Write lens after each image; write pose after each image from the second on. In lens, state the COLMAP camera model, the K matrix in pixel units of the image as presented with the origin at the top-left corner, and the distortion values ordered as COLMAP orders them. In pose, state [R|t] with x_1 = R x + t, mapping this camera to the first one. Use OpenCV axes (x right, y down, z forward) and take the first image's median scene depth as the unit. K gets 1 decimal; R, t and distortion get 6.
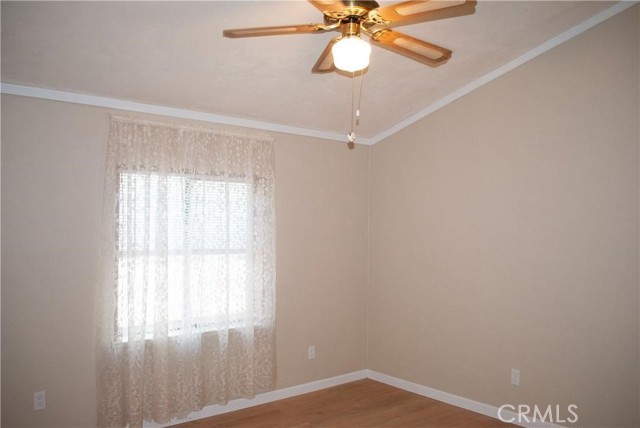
lens RADIAL K [[505.6, 0, 316.9], [0, 505.6, 211.7], [0, 0, 1]] dist [-0.078173, 0.008369]
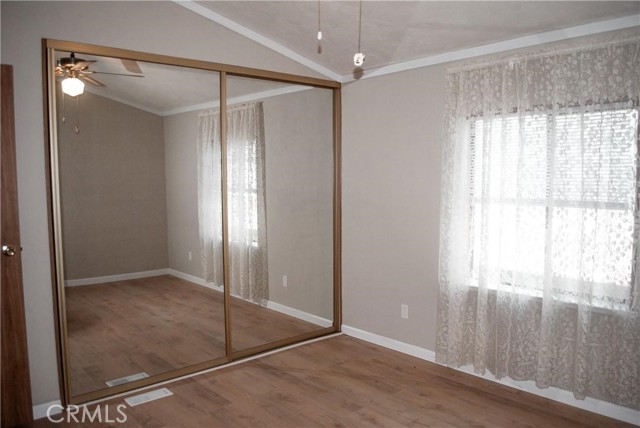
lens RADIAL K [[505.6, 0, 317.2], [0, 505.6, 218.6], [0, 0, 1]] dist [-0.078173, 0.008369]
pose [[0.053986, 0.075652, -0.995672, 0.554752], [0.035638, 0.996345, 0.077635, 0.026710], [0.997906, -0.039675, 0.051093, 0.554555]]
